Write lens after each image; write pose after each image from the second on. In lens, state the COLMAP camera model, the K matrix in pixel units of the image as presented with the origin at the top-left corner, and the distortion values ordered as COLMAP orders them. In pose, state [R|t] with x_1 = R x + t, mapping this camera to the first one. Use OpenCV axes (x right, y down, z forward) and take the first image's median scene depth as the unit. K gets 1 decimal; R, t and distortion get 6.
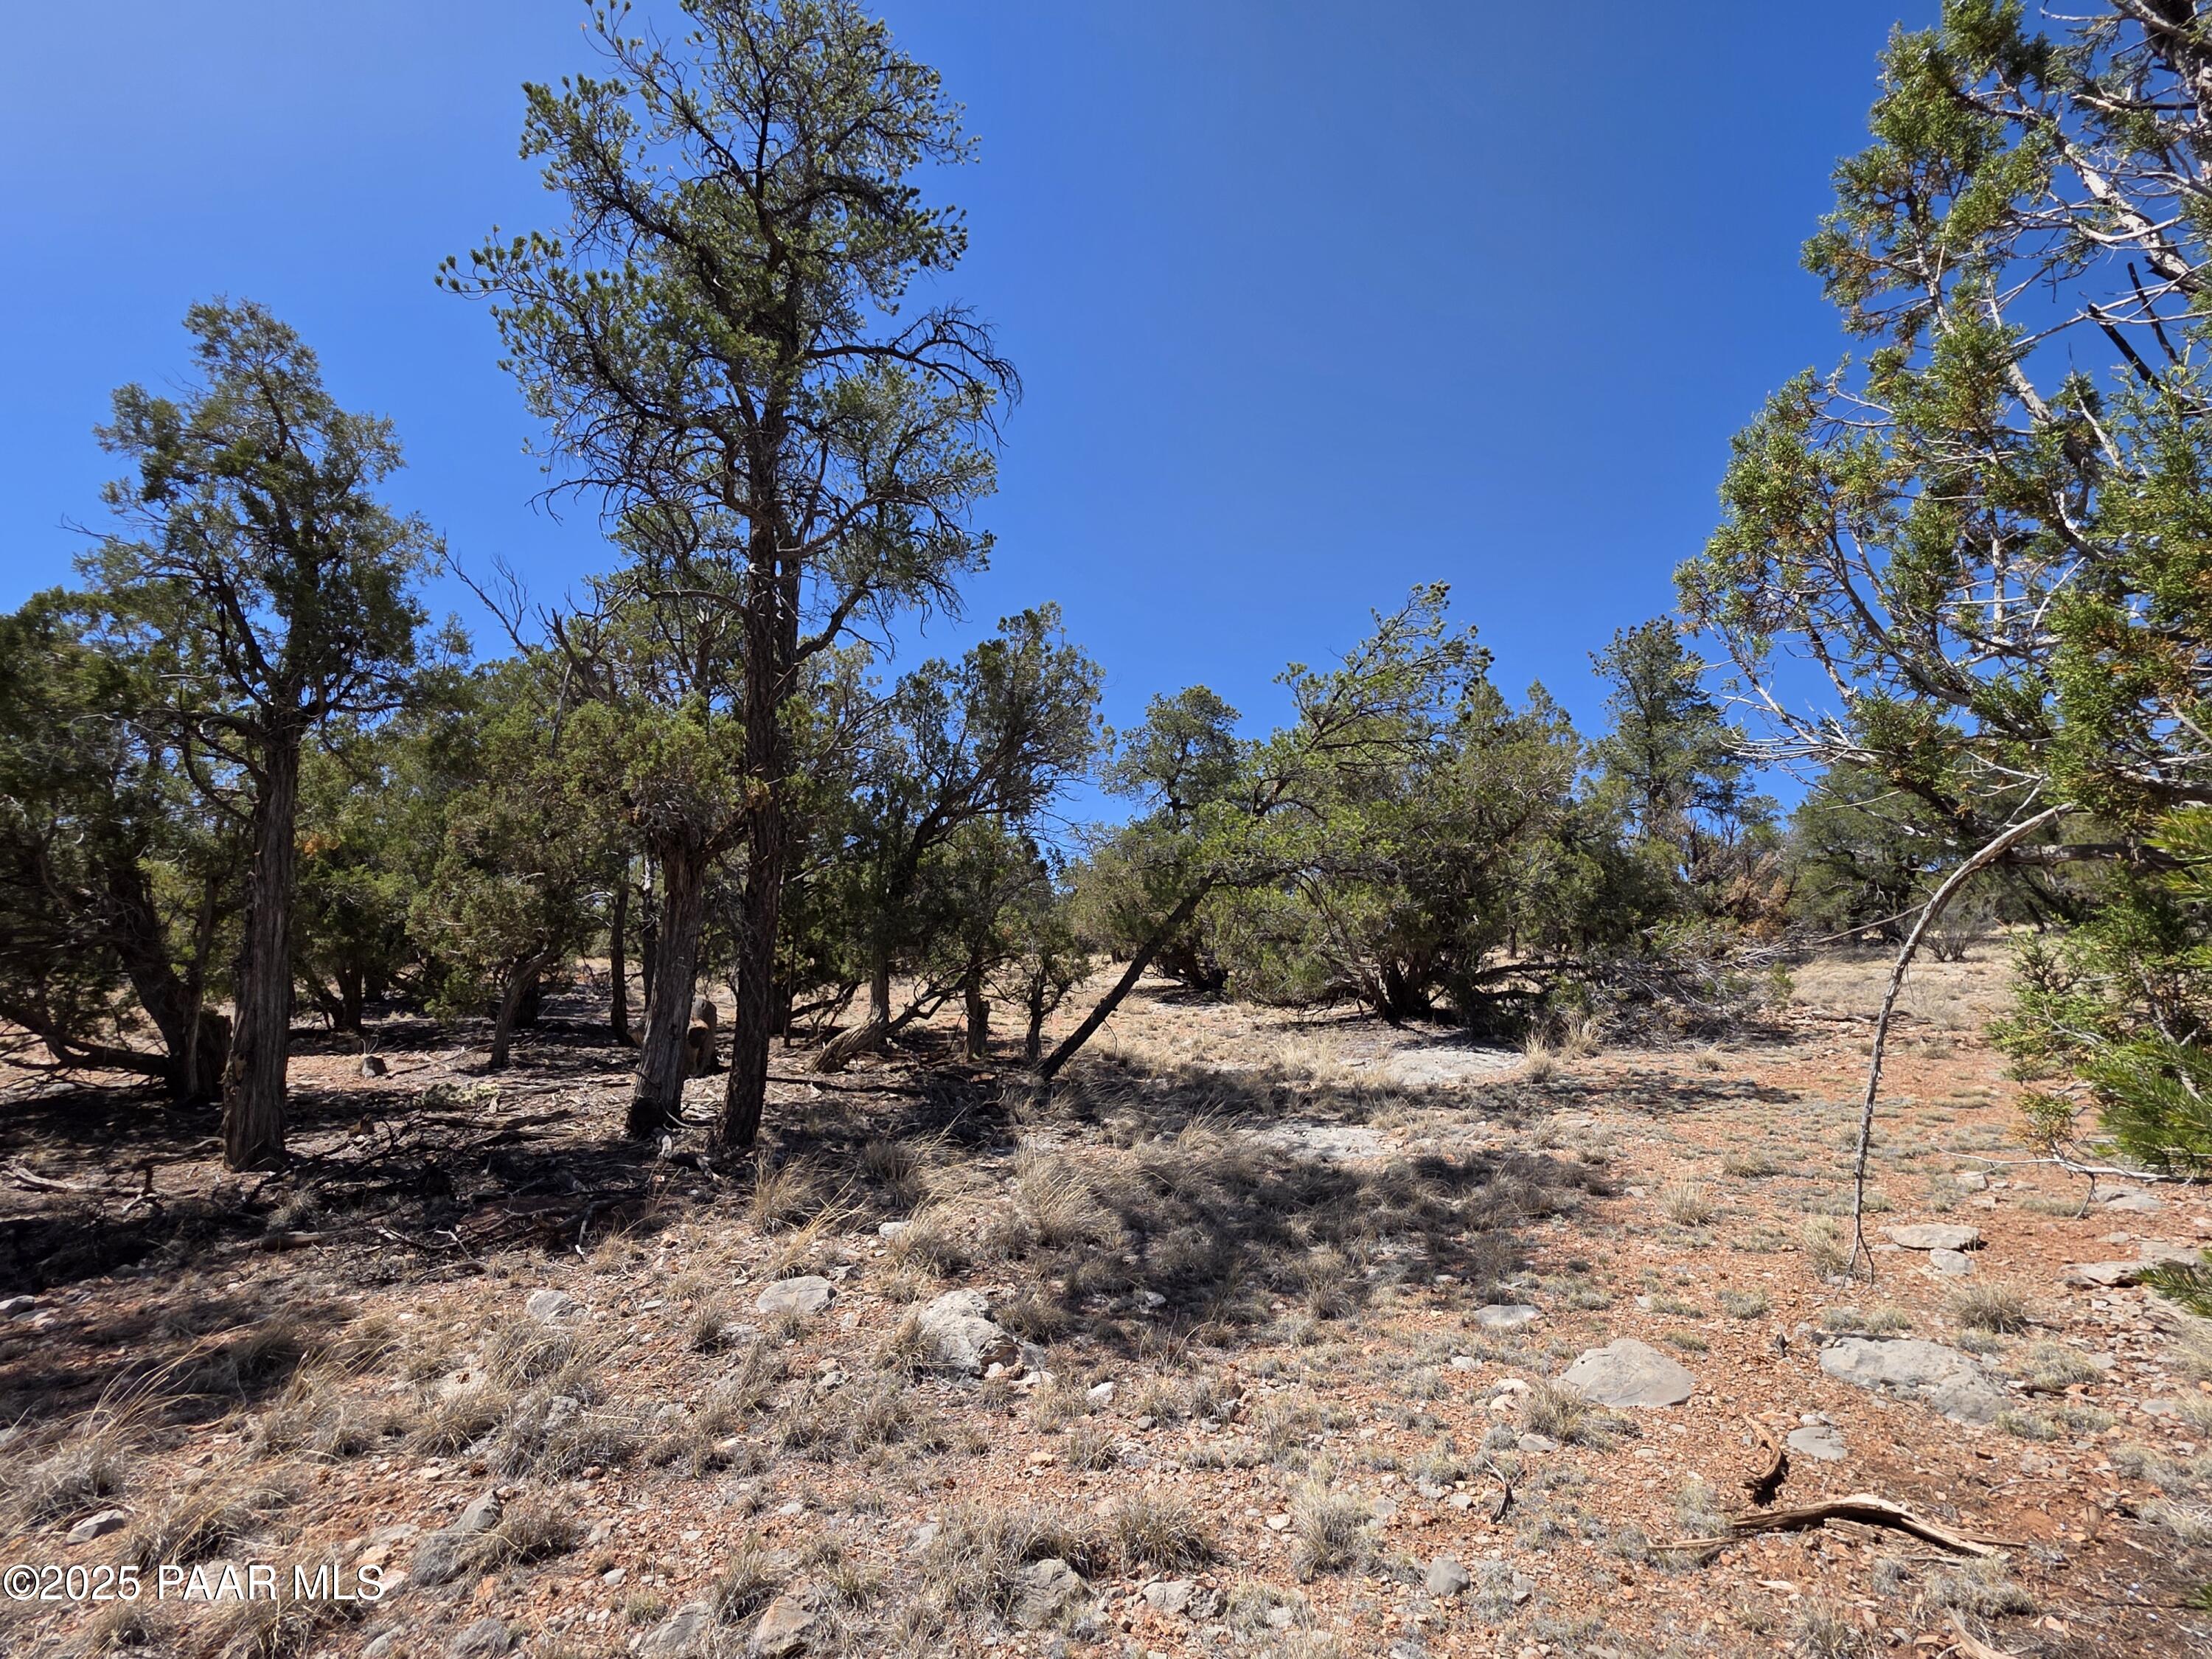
lens RADIAL K [[1007.6, 0, 1100.5], [0, 1007.6, 826.0], [0, 0, 1]] dist [0.001147, 0.001088]
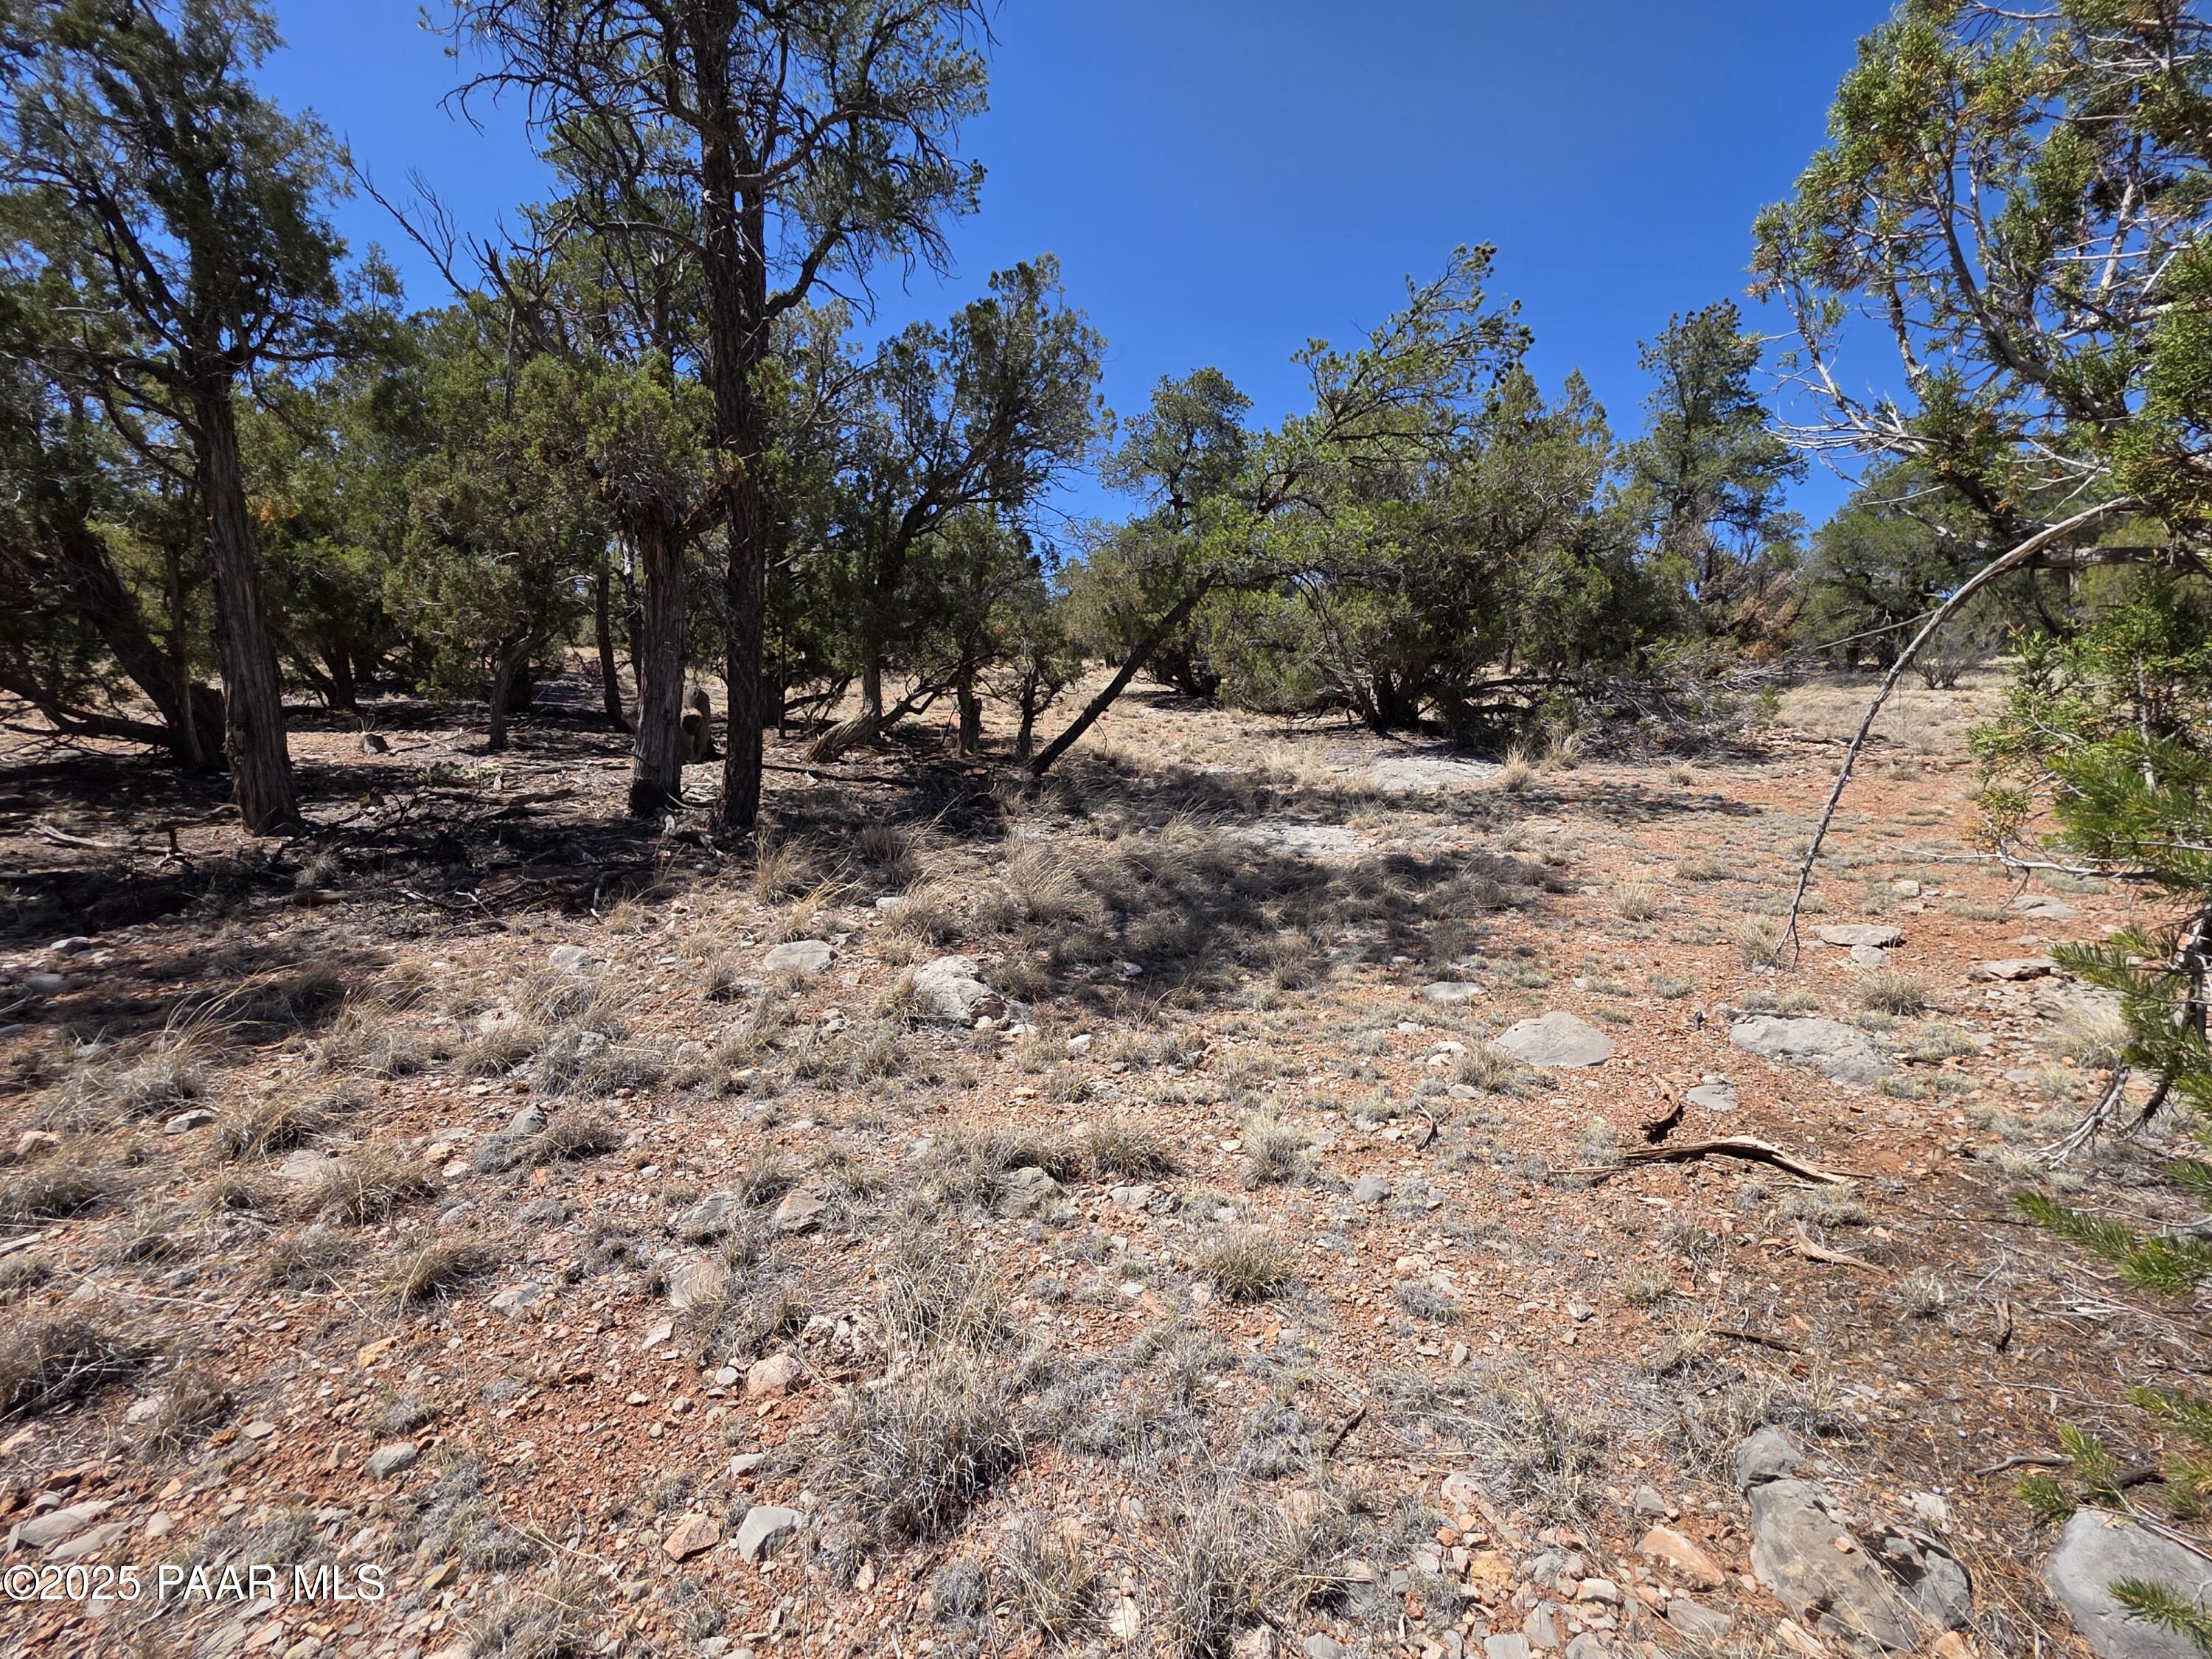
lens RADIAL K [[1007.6, 0, 1100.6], [0, 1007.6, 824.8], [0, 0, 1]] dist [0.001147, 0.001088]
pose [[0.999528, 0.028728, 0.010877, 0.002262], [-0.030638, 0.957924, 0.285383, 0.007154], [-0.002221, -0.285582, 0.958352, 0.003325]]
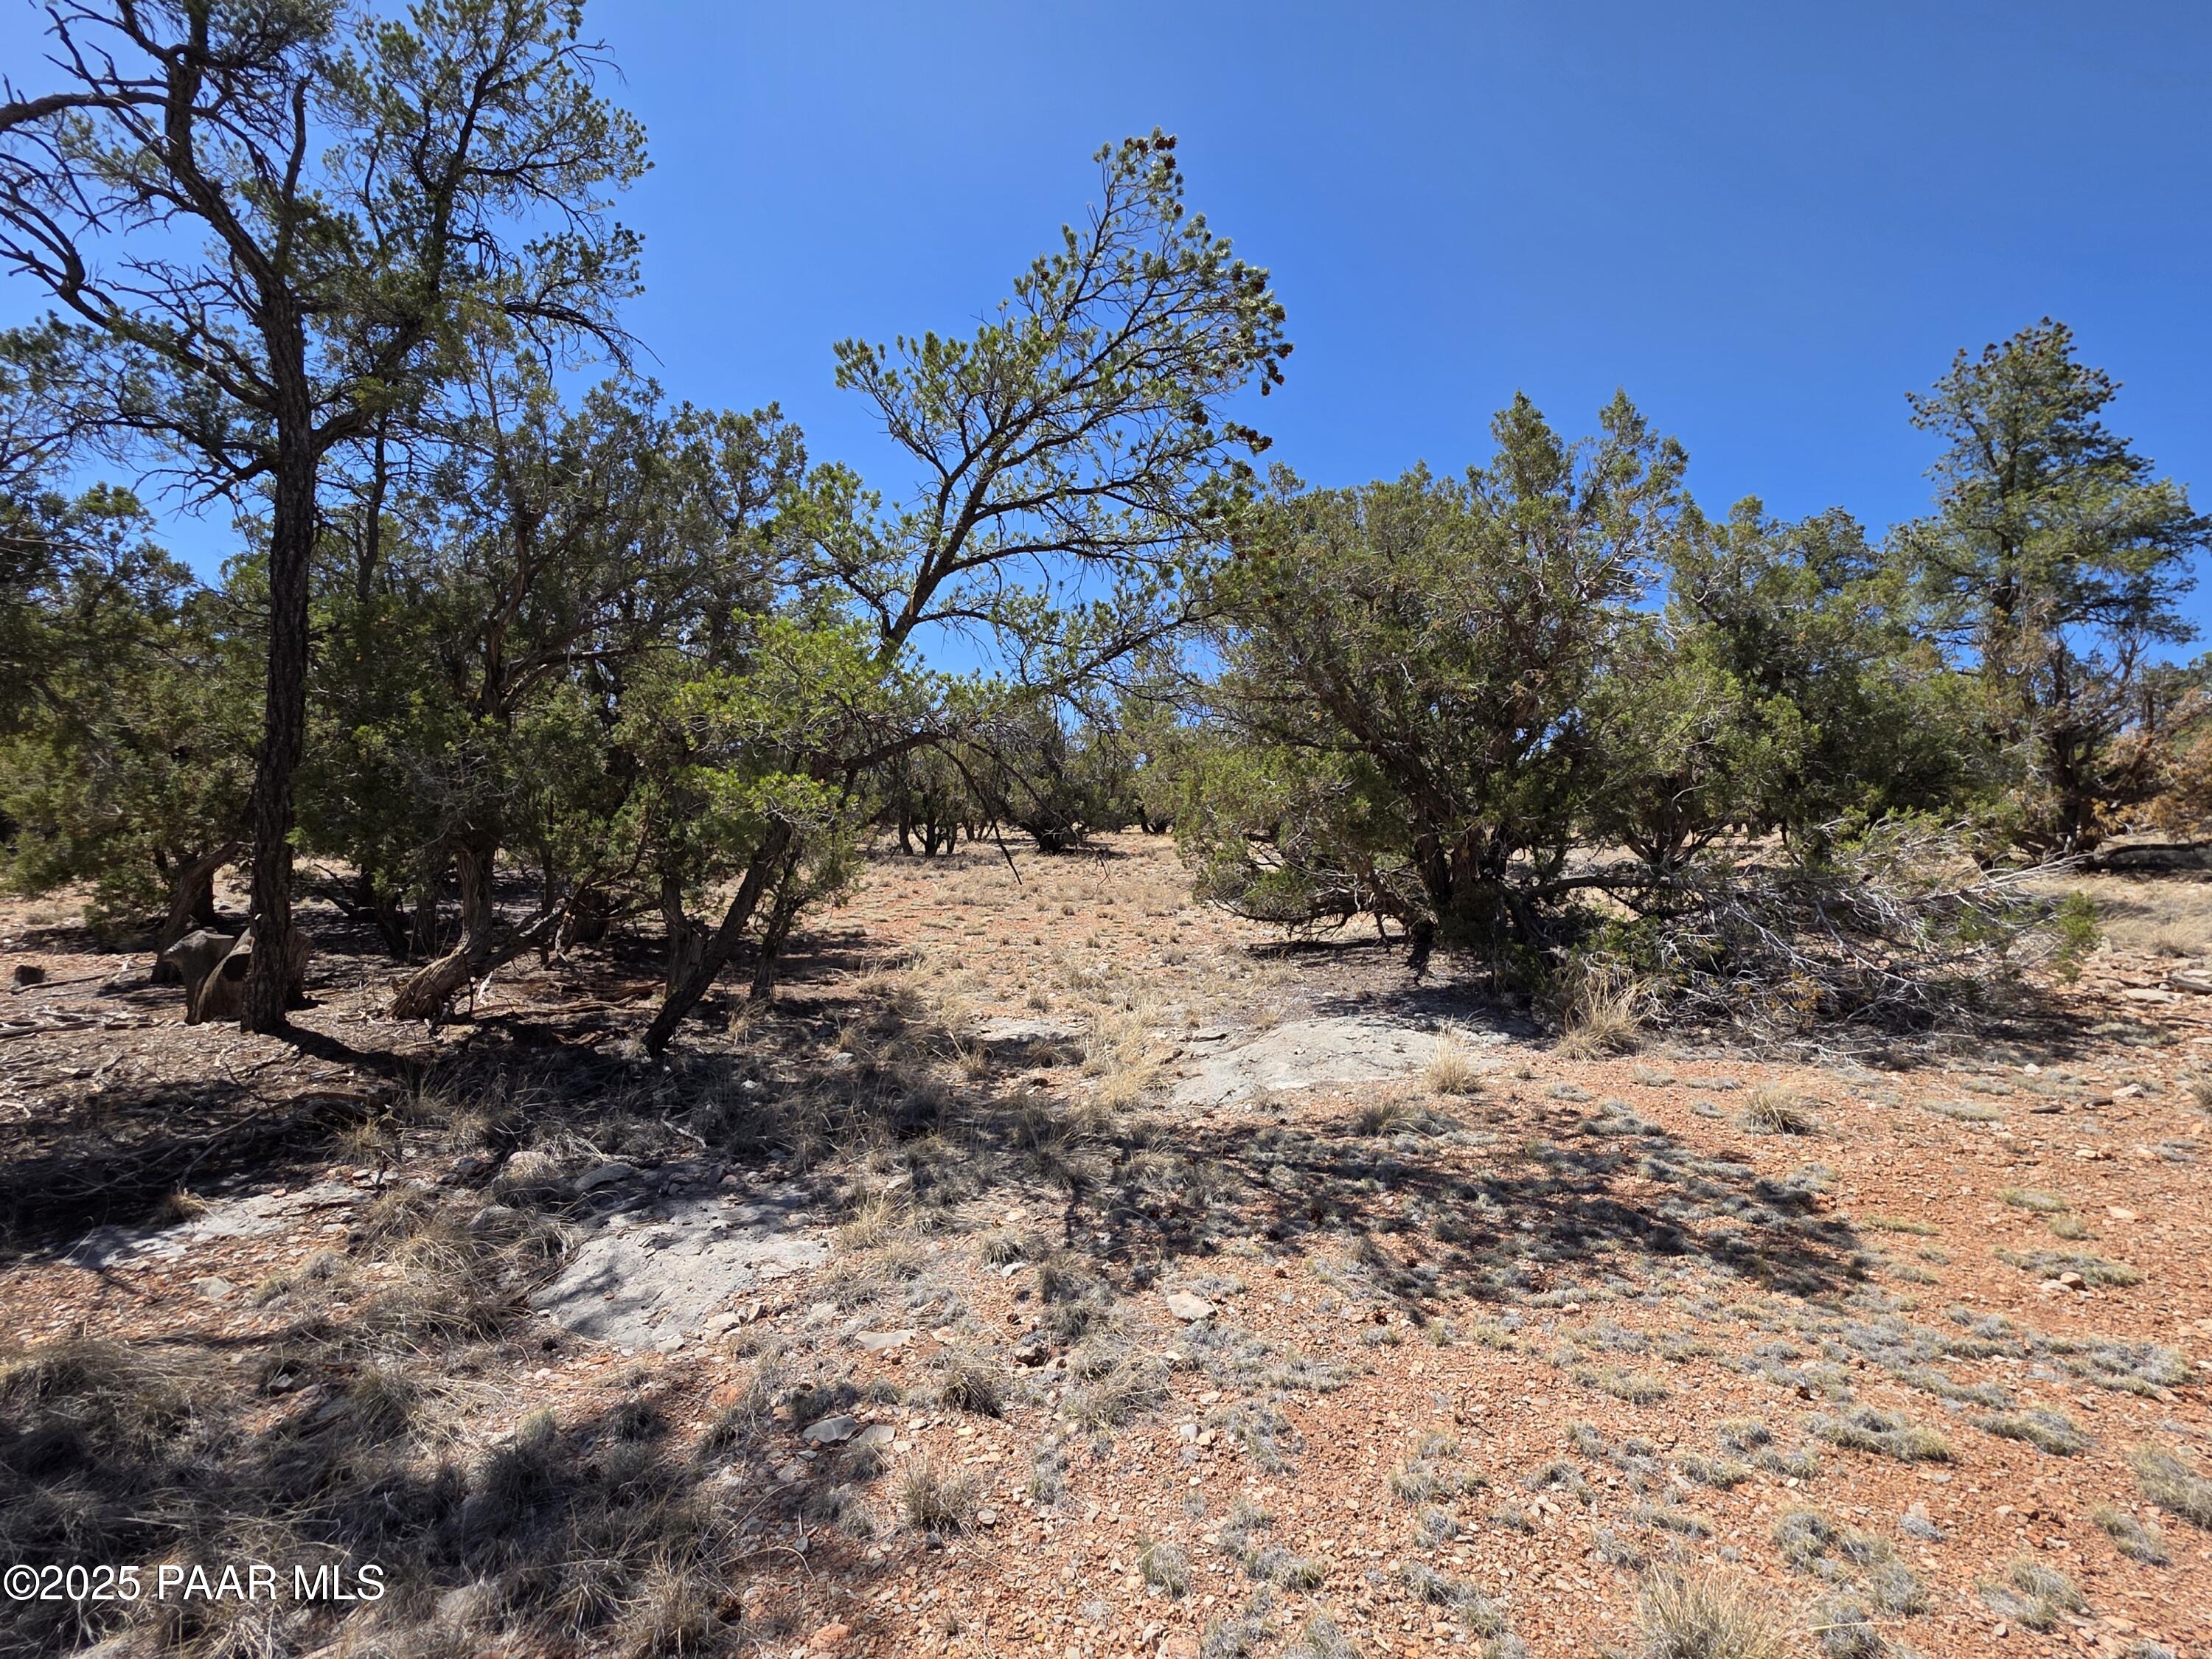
lens RADIAL K [[1007.6, 0, 1104.8], [0, 1007.6, 822.3], [0, 0, 1]] dist [0.001147, 0.001088]
pose [[0.958679, 0.007344, -0.284394, 0.674397], [0.029601, 0.991666, 0.125390, 0.036671], [0.282945, -0.128627, 0.950472, 0.725672]]
